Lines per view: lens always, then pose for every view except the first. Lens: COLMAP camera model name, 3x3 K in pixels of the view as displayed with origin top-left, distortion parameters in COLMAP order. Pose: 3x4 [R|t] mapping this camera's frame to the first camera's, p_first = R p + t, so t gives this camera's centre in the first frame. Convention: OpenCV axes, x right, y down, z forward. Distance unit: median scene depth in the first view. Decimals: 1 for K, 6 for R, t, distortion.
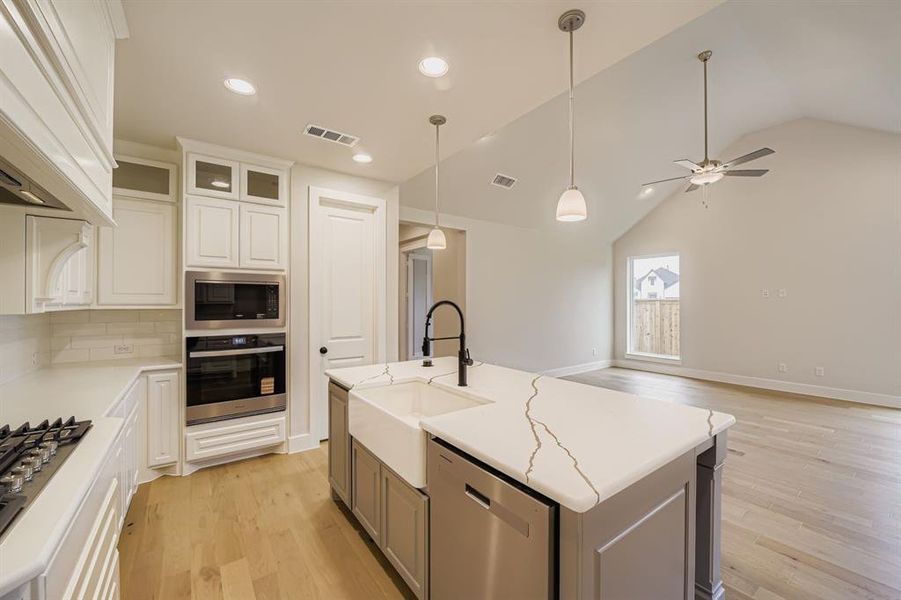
lens RADIAL K [[357.7, 0, 450.1], [0, 357.7, 302.7], [0, 0, 1]] dist [-0.011665, -0.000161]
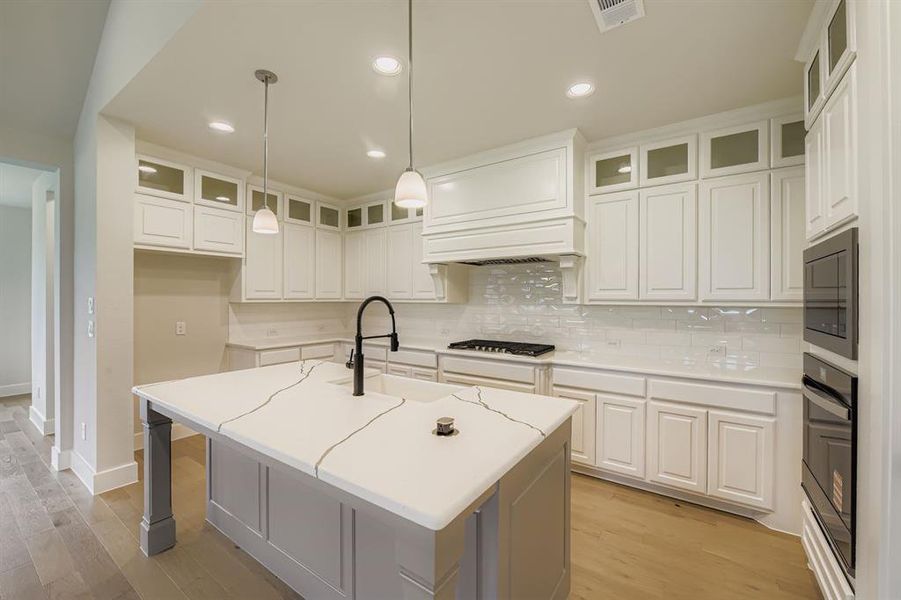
lens RADIAL K [[361.3, 0, 456.1], [0, 361.3, 300.6], [0, 0, 1]] dist [-0.011835, 0.000134]
pose [[-0.939430, -0.001390, -0.342738, 0.071874], [-0.002783, 0.999990, 0.003571, 0.001243], [0.342729, 0.004308, -0.939424, 1.215583]]
